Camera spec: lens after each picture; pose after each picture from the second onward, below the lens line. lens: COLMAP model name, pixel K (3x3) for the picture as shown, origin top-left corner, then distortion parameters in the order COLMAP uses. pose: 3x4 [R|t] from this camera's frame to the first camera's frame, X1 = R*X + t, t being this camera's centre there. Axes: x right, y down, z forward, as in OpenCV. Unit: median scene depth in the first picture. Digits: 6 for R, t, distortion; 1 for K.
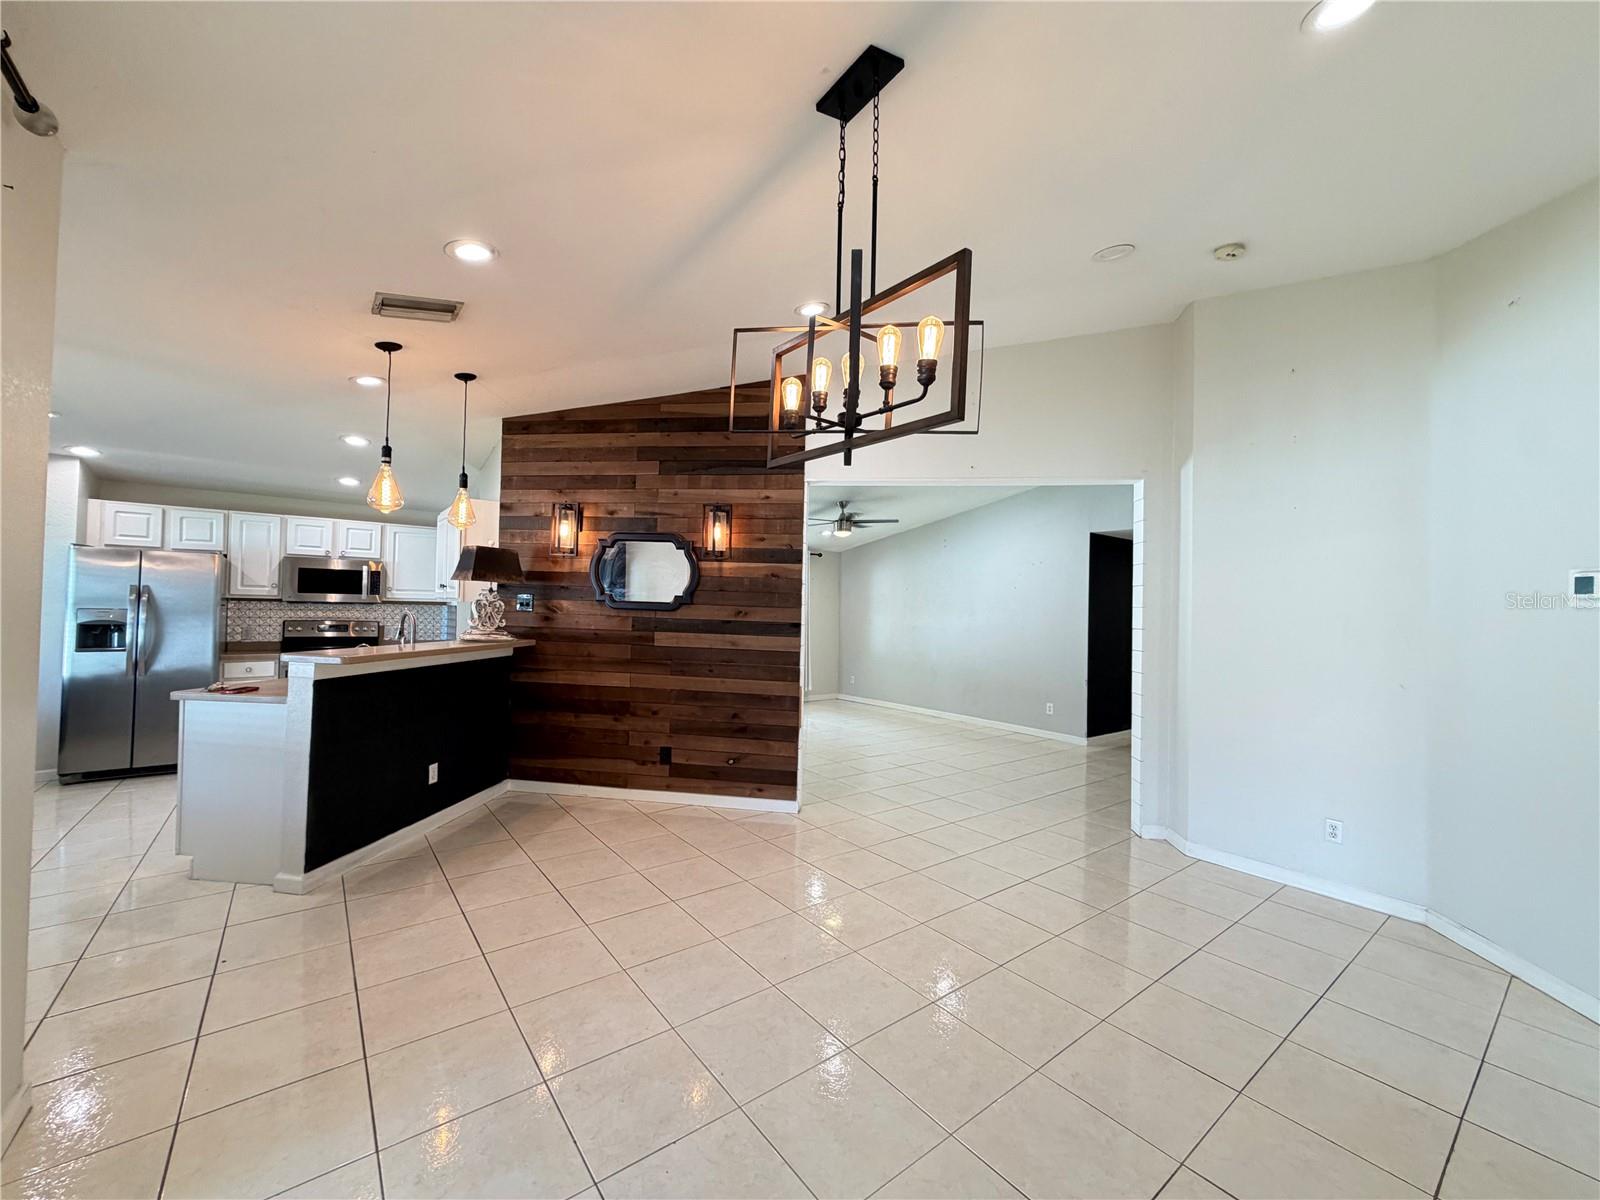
lens RADIAL K [[640.9, 0, 797.7], [0, 640.9, 598.8], [0, 0, 1]] dist [0.001360, 0.000257]
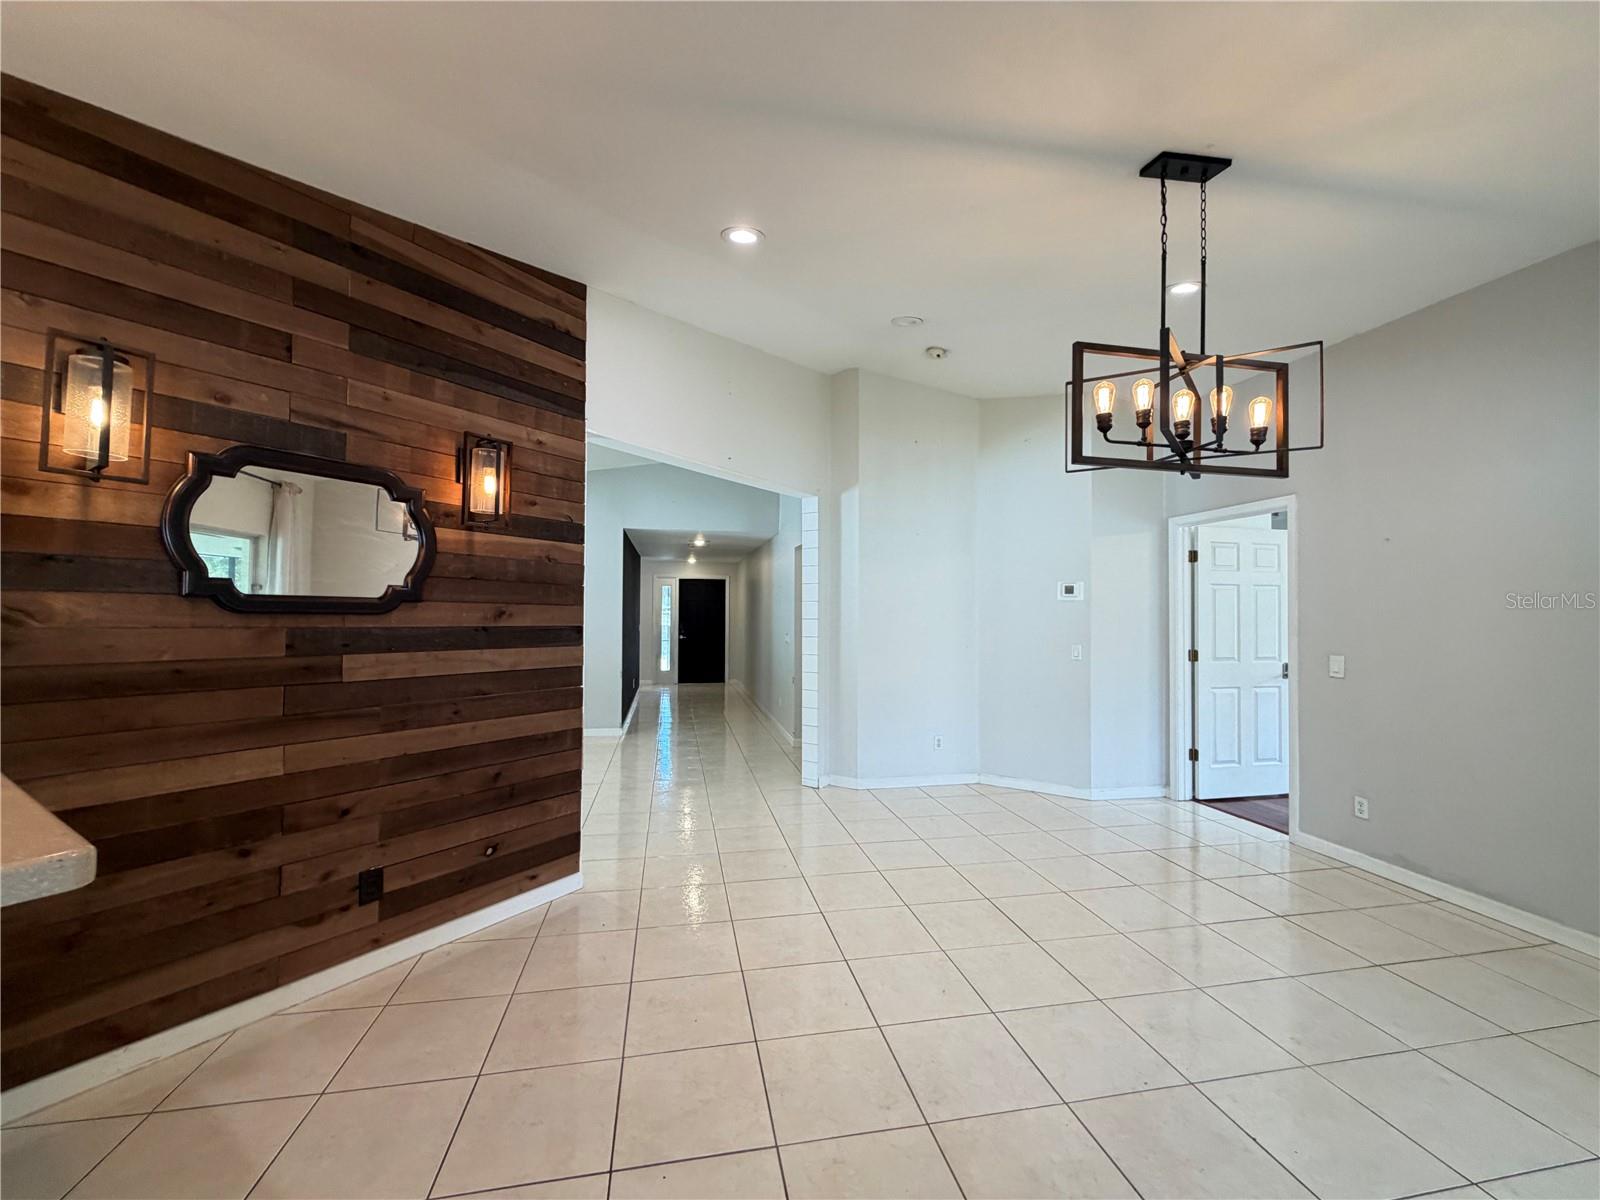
lens RADIAL K [[640.9, 0, 797.7], [0, 640.9, 598.8], [0, 0, 1]] dist [0.001360, 0.000257]
pose [[0.443737, -0.003338, 0.896151, -0.528669], [-0.008313, 0.999935, 0.007840, -0.000716], [-0.896119, -0.010928, 0.443680, 0.450983]]
